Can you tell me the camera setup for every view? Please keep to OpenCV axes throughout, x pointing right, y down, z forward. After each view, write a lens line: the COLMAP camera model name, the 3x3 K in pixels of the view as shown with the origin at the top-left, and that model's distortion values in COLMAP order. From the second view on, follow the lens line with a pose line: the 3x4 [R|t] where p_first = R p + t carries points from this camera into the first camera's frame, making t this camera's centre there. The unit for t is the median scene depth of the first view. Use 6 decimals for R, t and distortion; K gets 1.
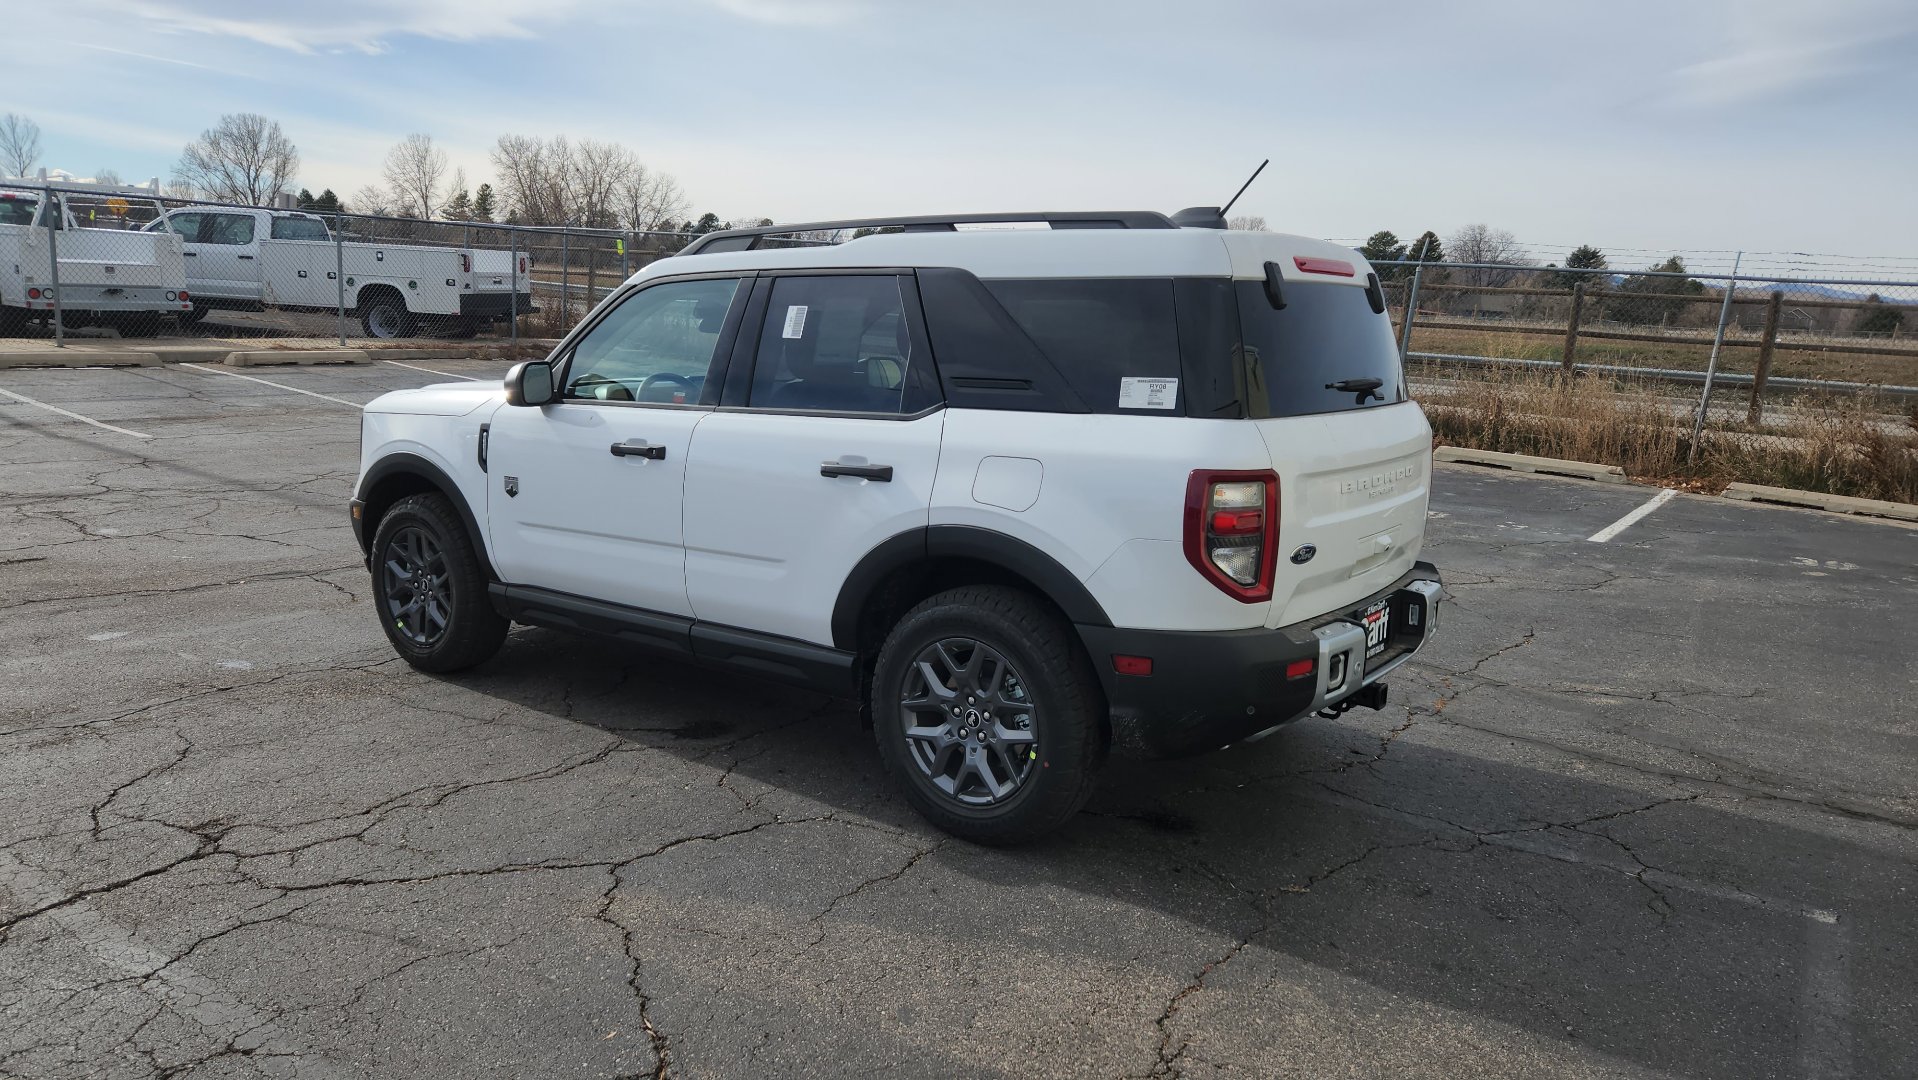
lens RADIAL K [[1275.9, 0, 930.1], [0, 1275.9, 554.1], [0, 0, 1]] dist [0.071198, -0.059949]
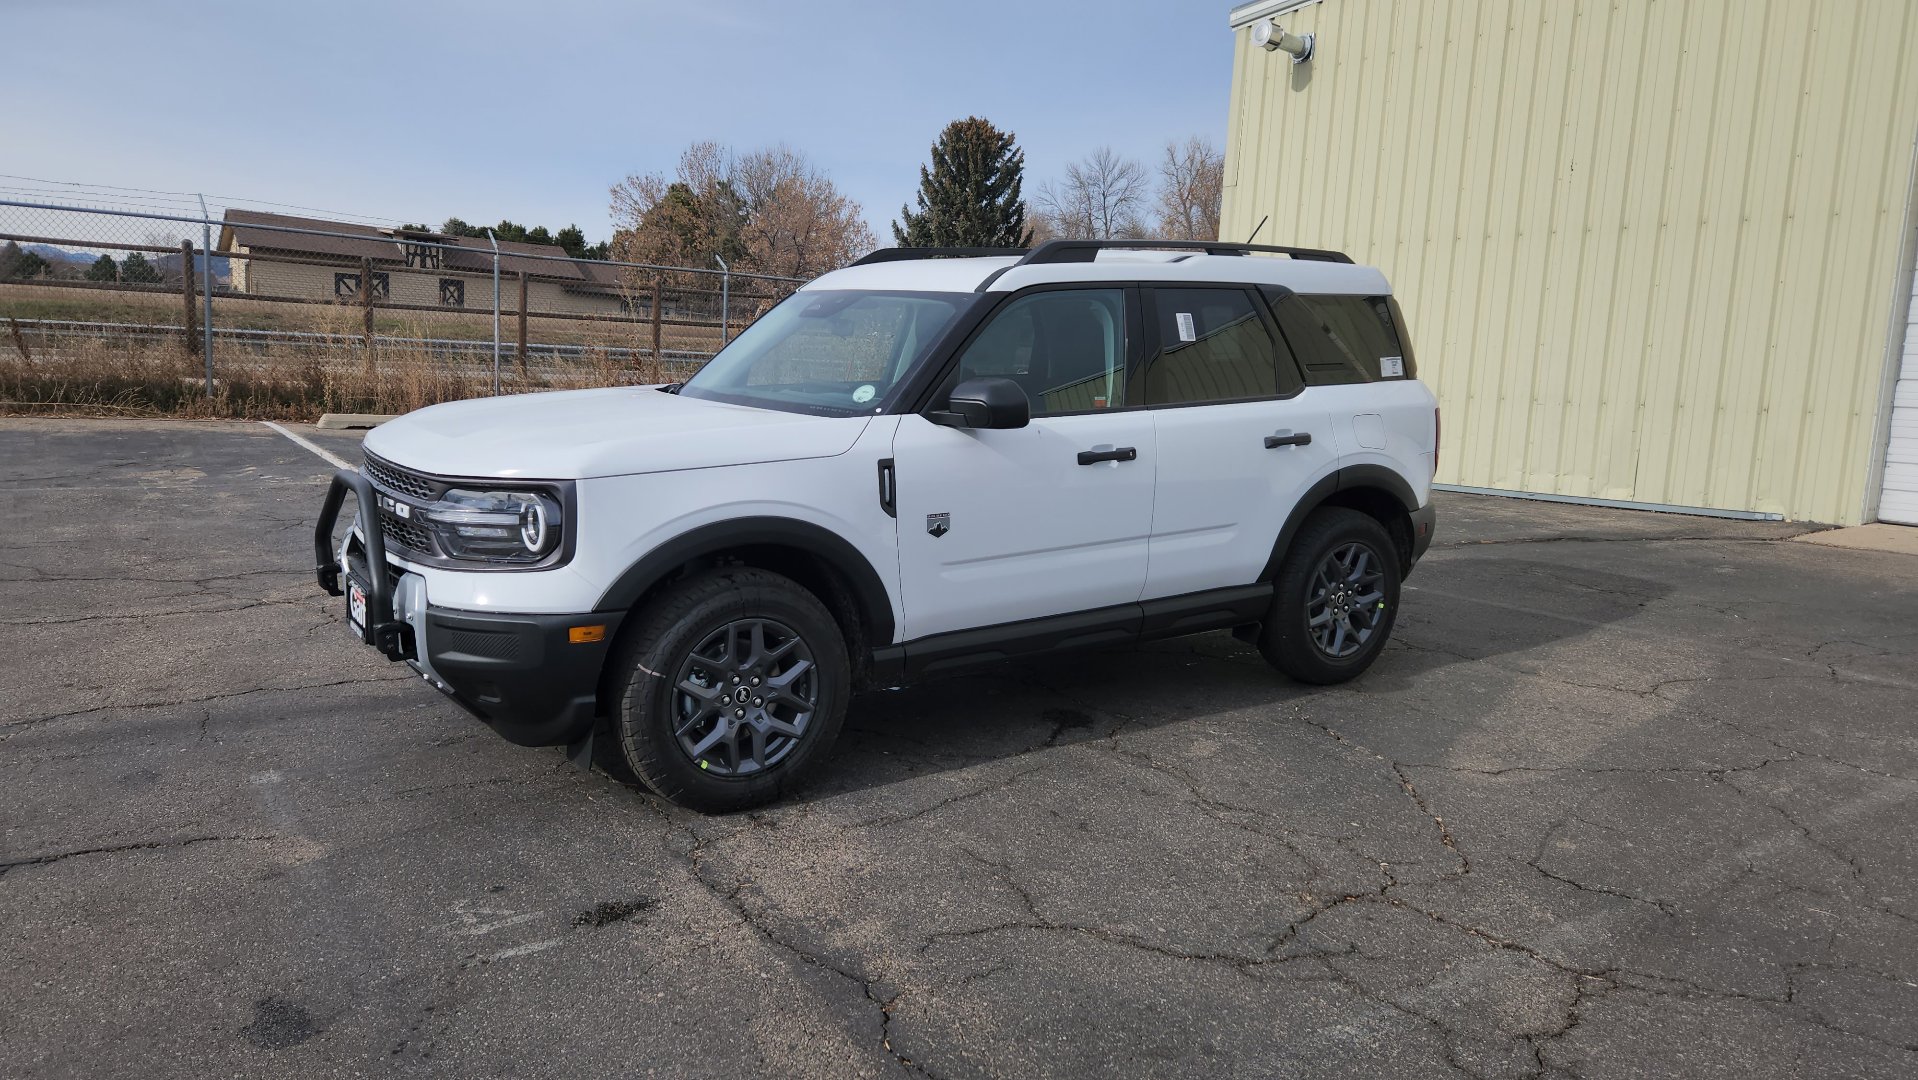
lens RADIAL K [[1277.6, 0, 918.4], [0, 1277.6, 534.8], [0, 0, 1]] dist [0.078444, -0.067986]
pose [[0.333099, -0.179194, 0.925708, -1.273501], [0.155656, 0.978755, 0.133453, -0.183816], [-0.929955, 0.099639, 0.353915, 0.800555]]
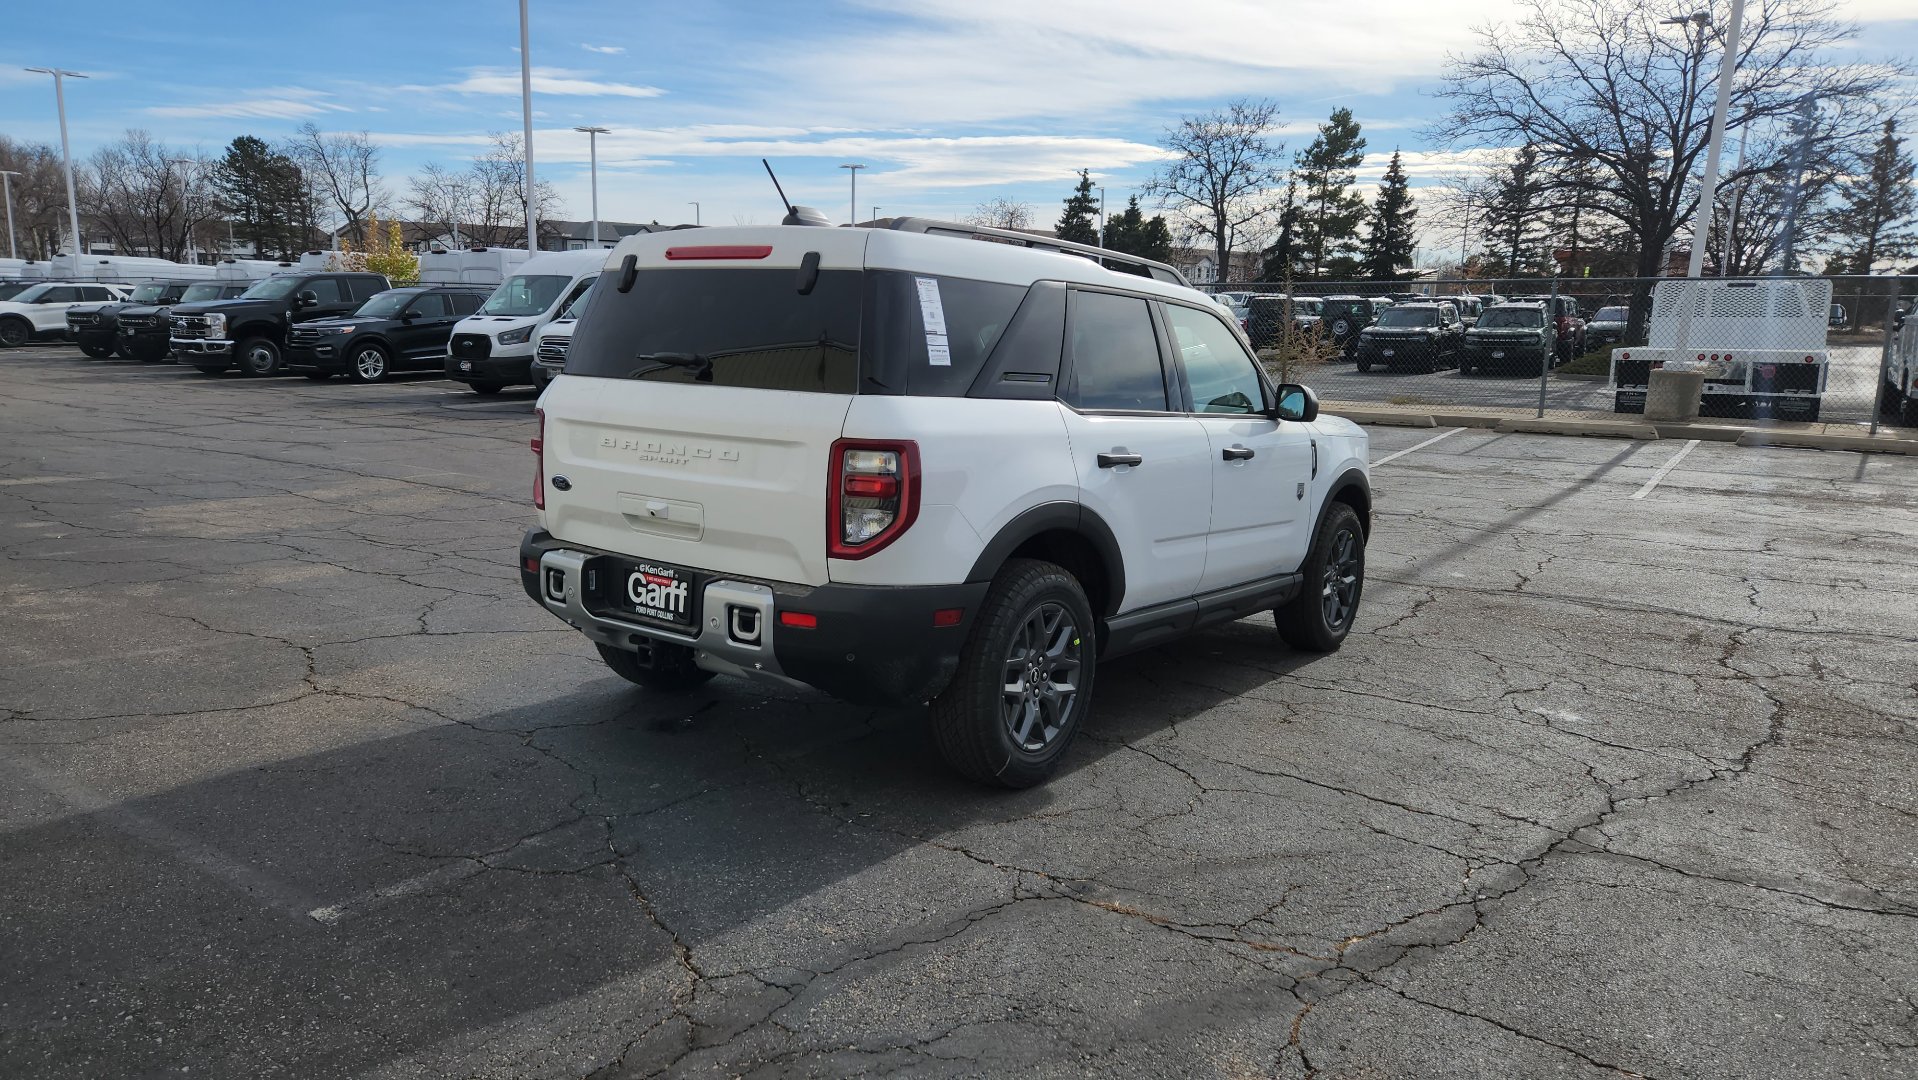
lens RADIAL K [[1273.1, 0, 921.9], [0, 1273.1, 550.3], [0, 0, 1]] dist [0.074447, -0.063465]
pose [[0.001926, 0.127580, -0.991826, 1.247957], [-0.219870, 0.967611, 0.124038, -0.136987], [0.975527, 0.217834, 0.029915, 1.066194]]
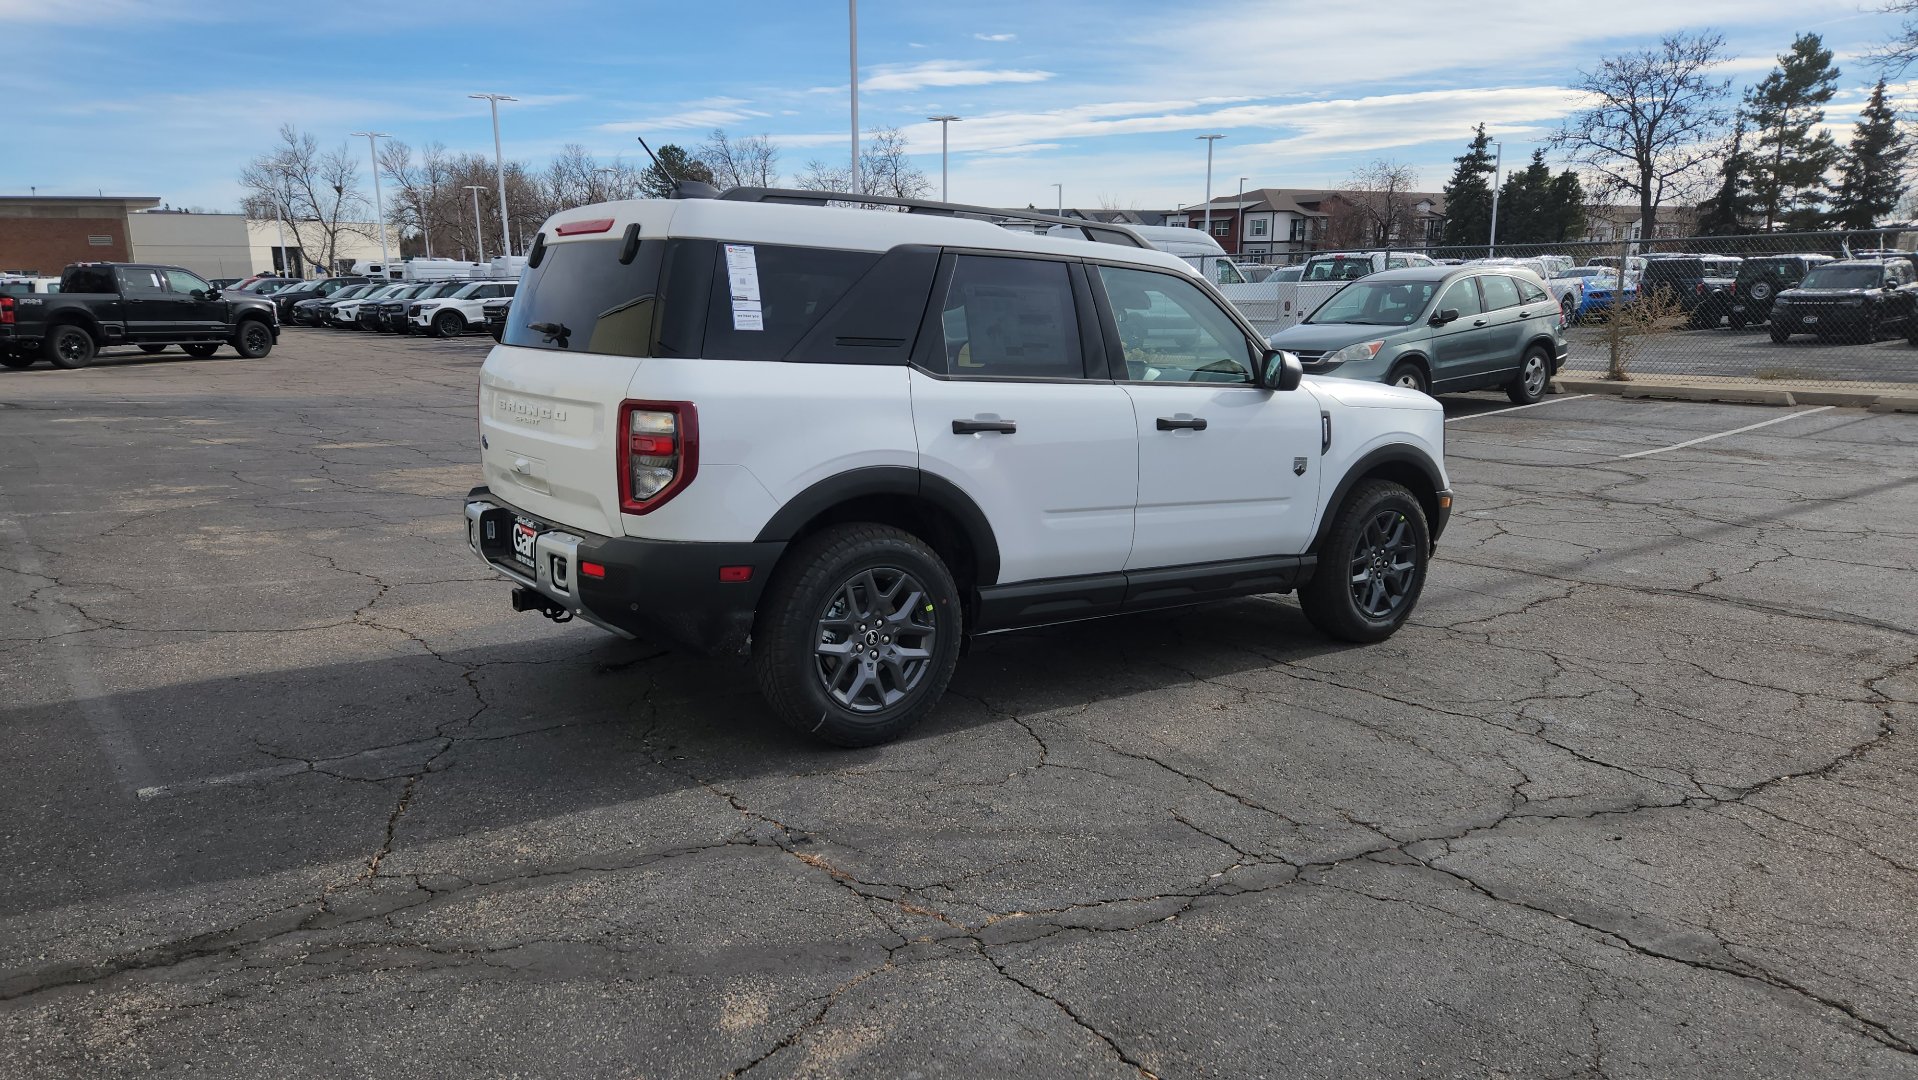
lens RADIAL K [[1273.5, 0, 915.3], [0, 1273.5, 562.6], [0, 0, 1]] dist [0.063620, -0.048929]
pose [[-0.289013, 0.145373, -0.946223, 1.207695], [-0.205404, 0.955967, 0.209608, -0.212826], [0.935030, 0.254938, -0.246427, 1.464592]]
